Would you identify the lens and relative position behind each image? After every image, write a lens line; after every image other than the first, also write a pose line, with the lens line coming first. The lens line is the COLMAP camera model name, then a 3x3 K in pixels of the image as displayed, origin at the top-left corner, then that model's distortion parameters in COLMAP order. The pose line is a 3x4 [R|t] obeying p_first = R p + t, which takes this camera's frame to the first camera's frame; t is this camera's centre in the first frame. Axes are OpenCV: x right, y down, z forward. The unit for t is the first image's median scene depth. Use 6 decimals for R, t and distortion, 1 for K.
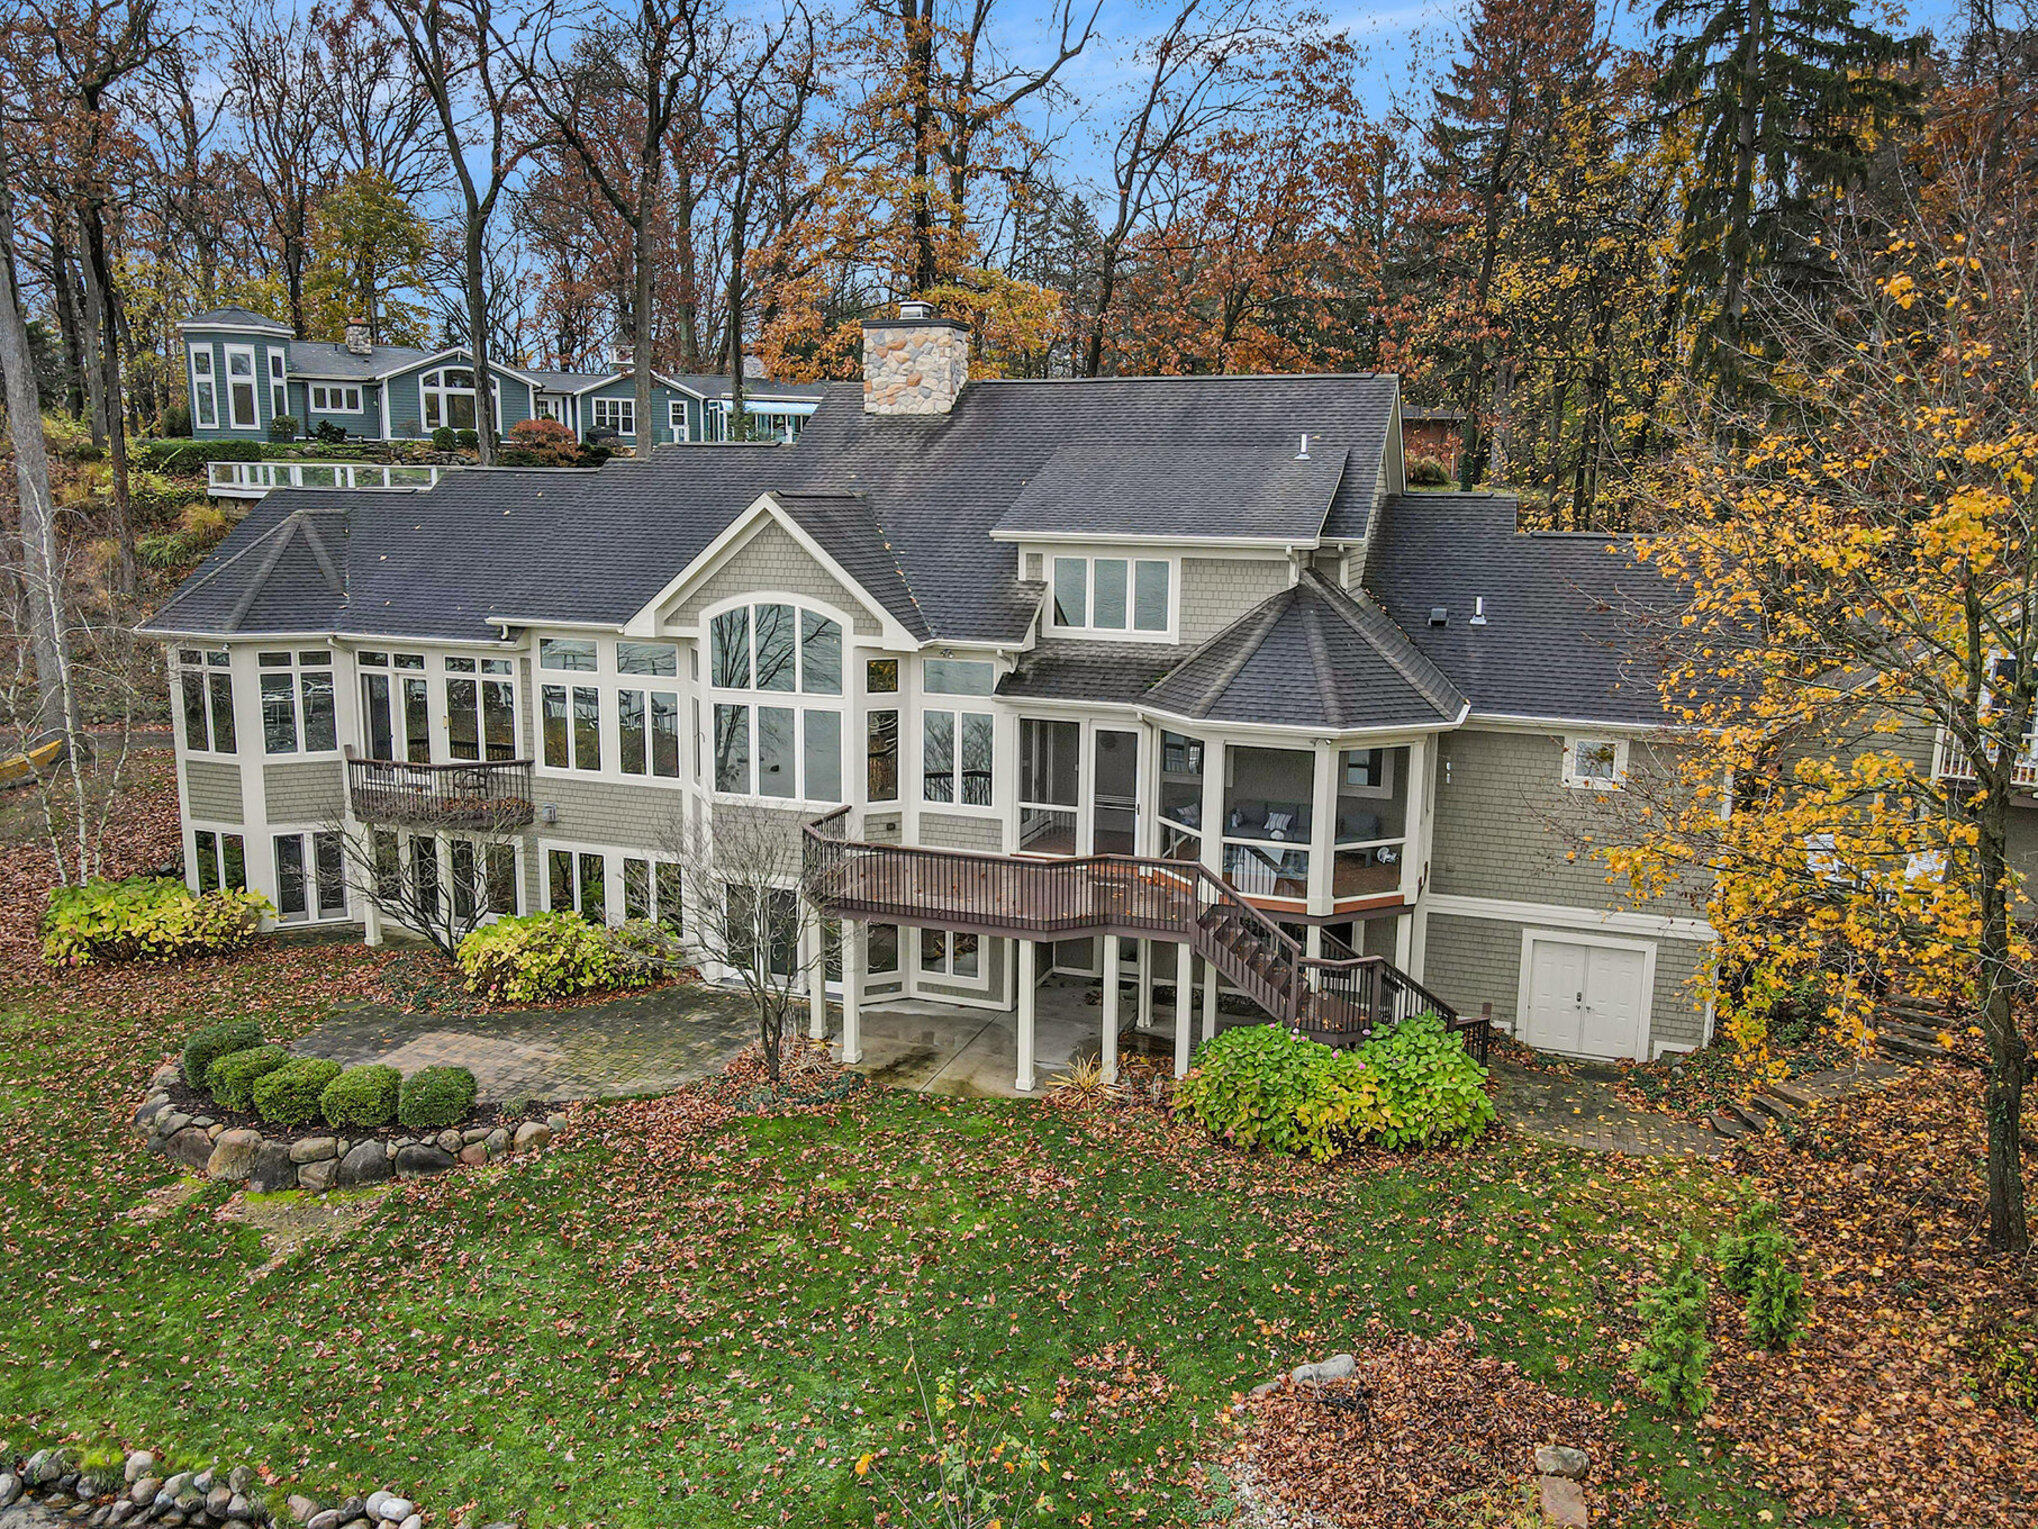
lens RADIAL K [[1493.6, 0, 1019.0], [0, 1493.6, 764.5], [0, 0, 1]] dist [-0.001932, 0.043839]
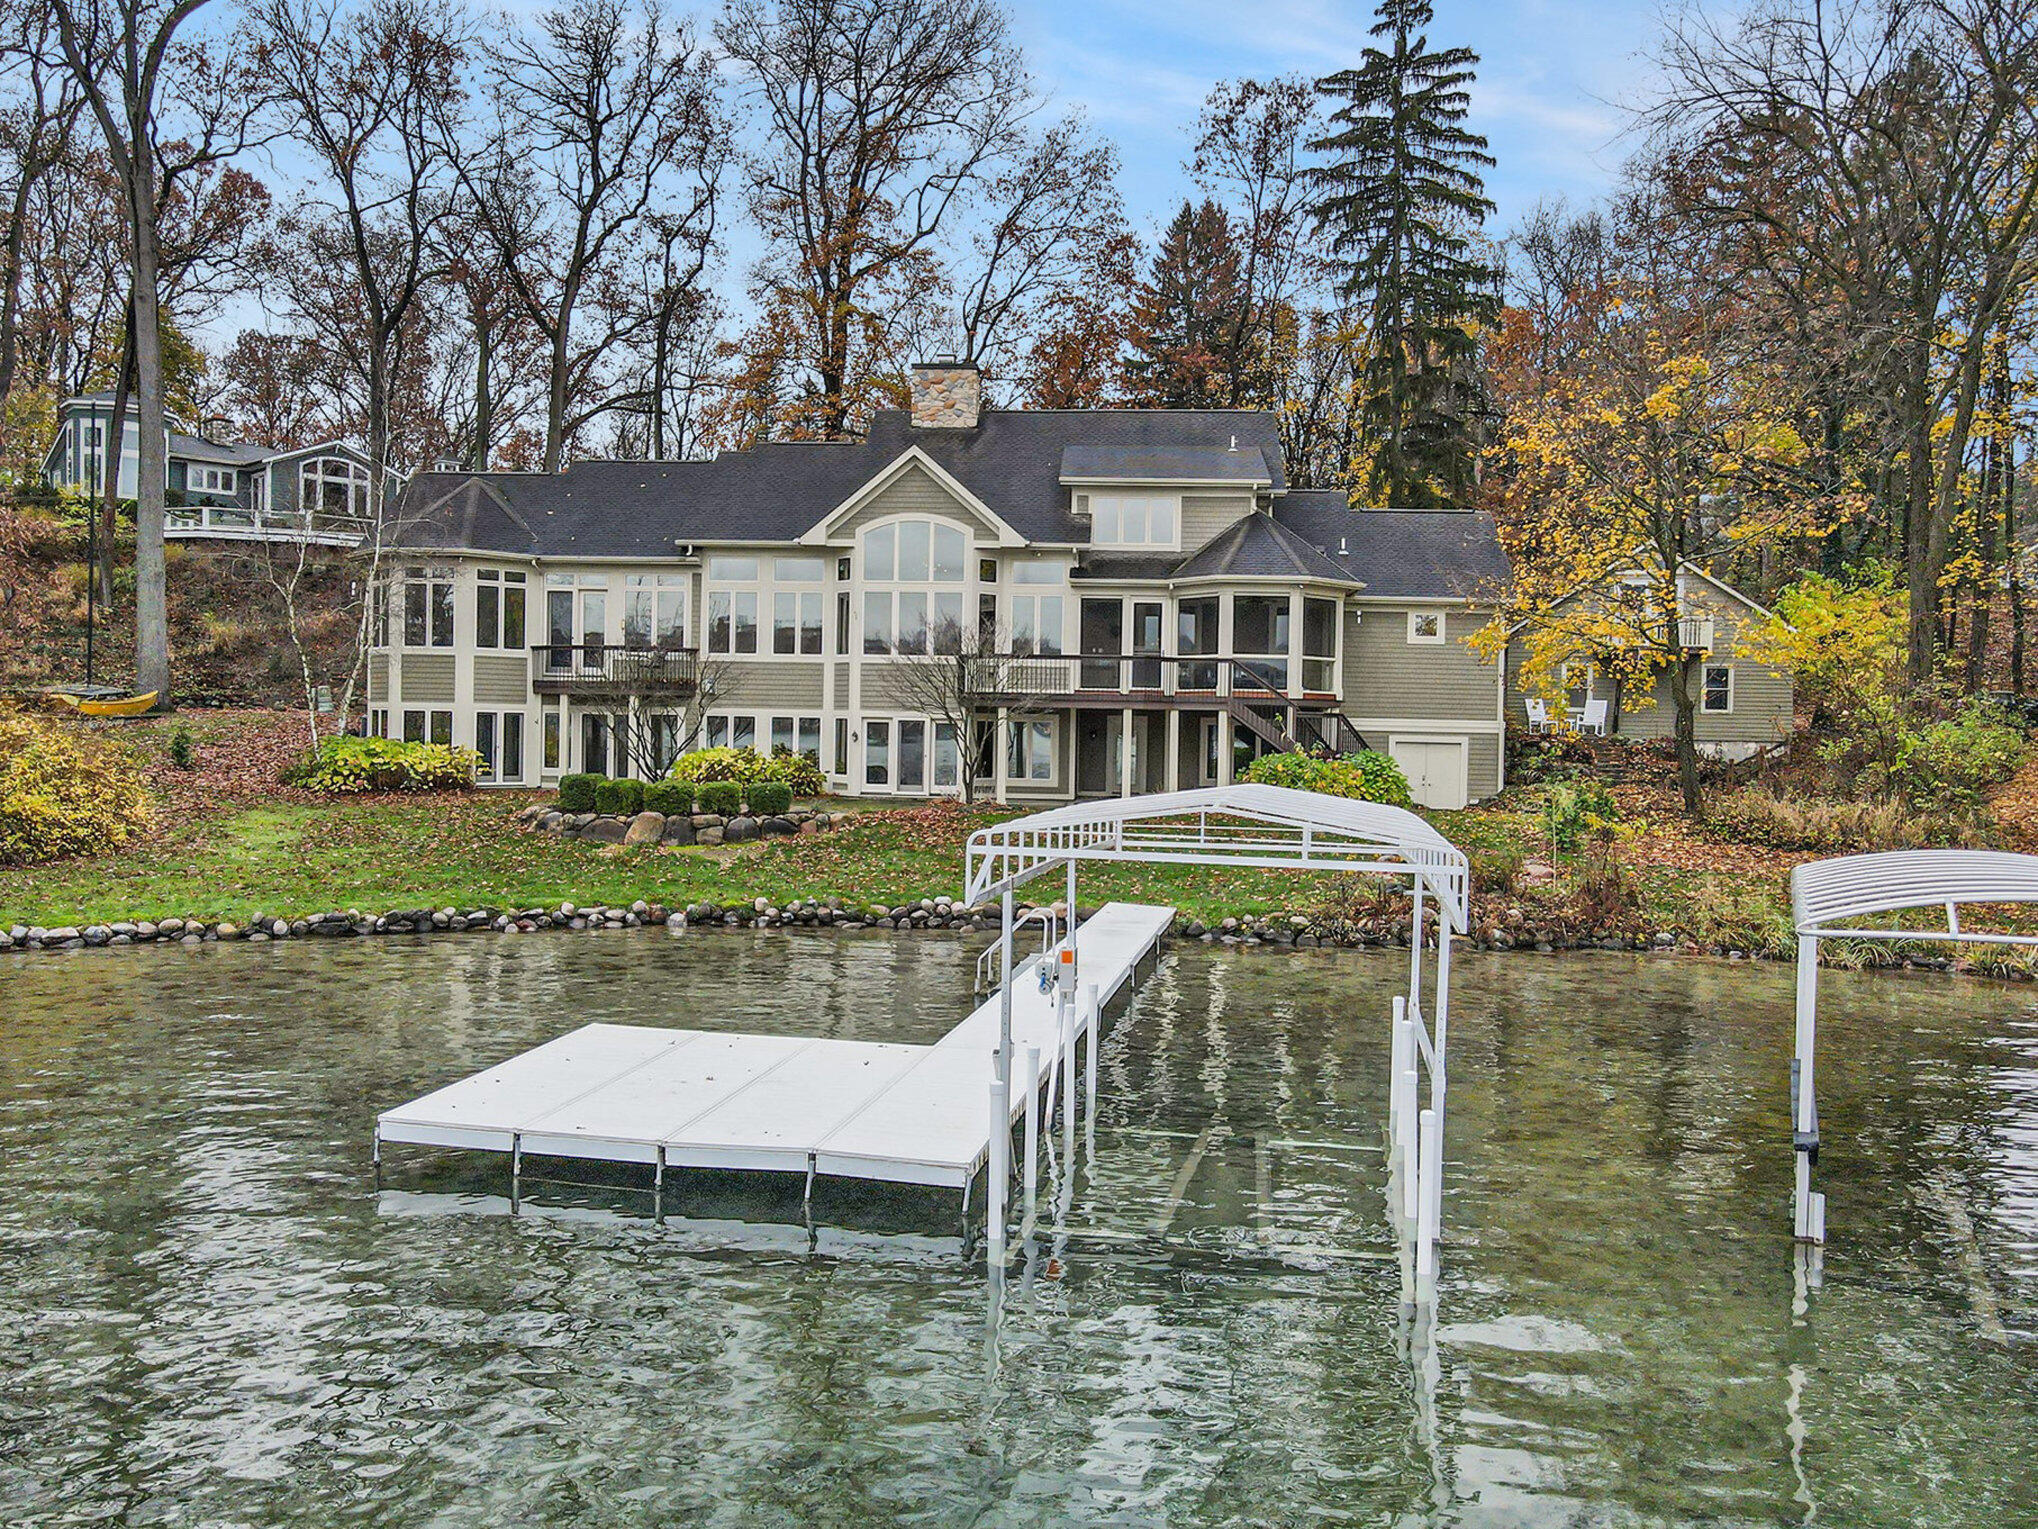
lens RADIAL K [[1493.6, 0, 1019.0], [0, 1493.6, 764.5], [0, 0, 1]] dist [-0.001932, 0.043839]
pose [[0.961508, -0.002297, 0.274769, -0.434888], [0.043578, 0.988585, -0.144227, 0.320422], [-0.271301, 0.150649, 0.950632, -0.363108]]
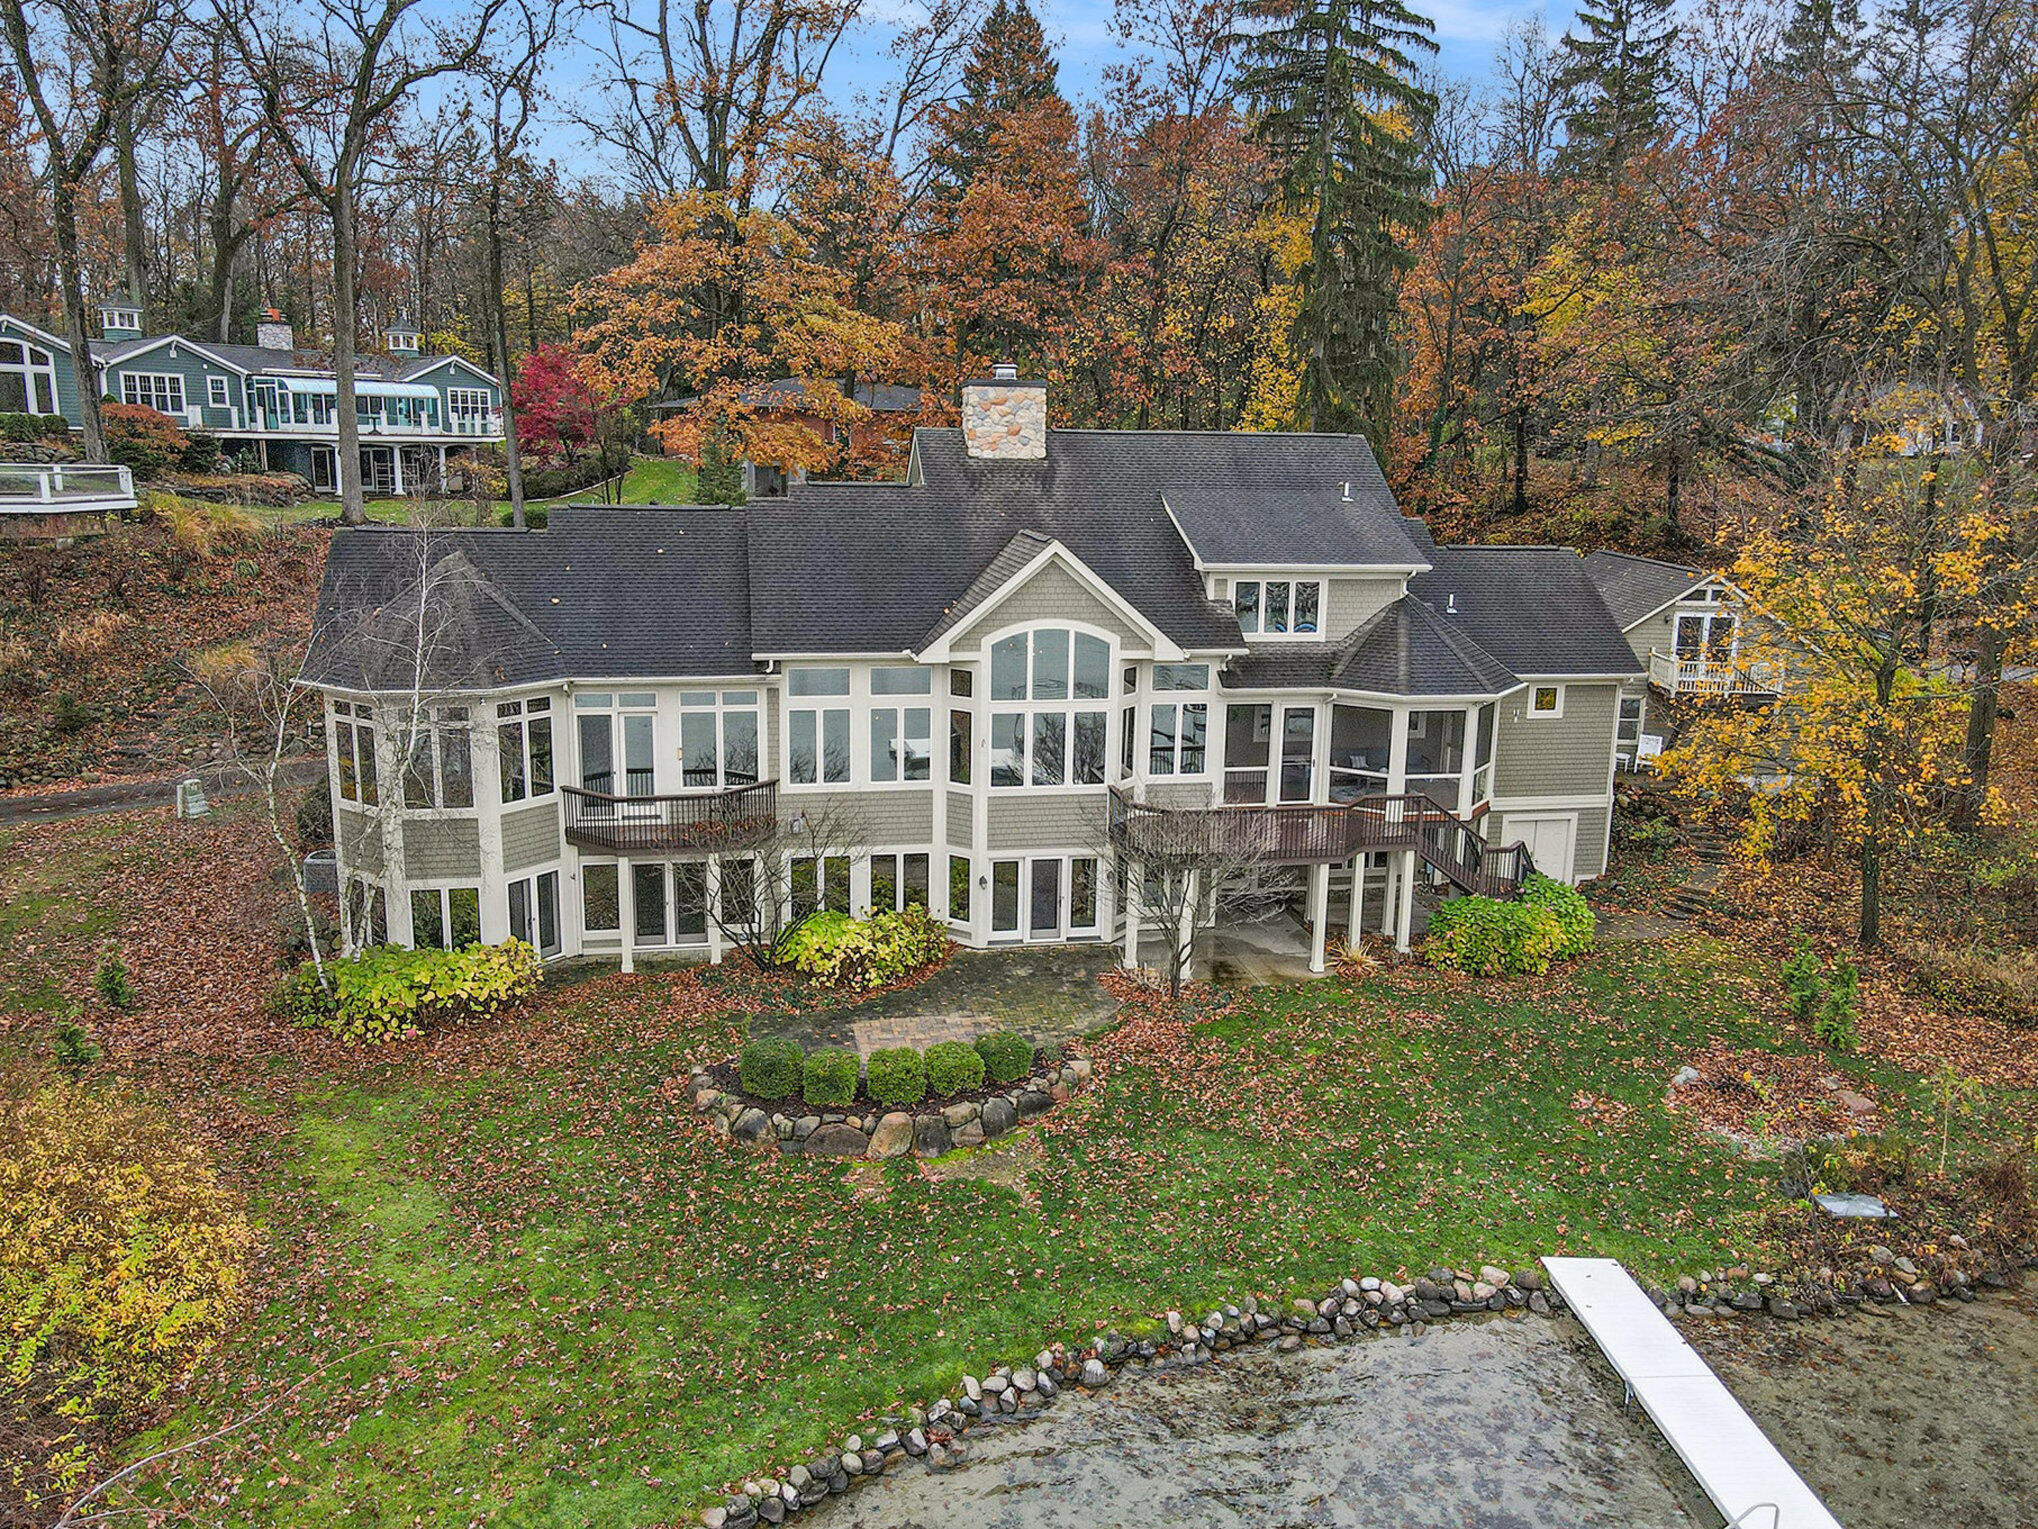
lens RADIAL K [[1493.6, 0, 1019.0], [0, 1493.6, 764.5], [0, 0, 1]] dist [-0.001932, 0.043839]
pose [[0.857033, -0.107073, 0.504014, -0.756599], [0.087339, 0.994204, 0.062697, -0.070413], [-0.507806, -0.009713, 0.861417, -0.042528]]
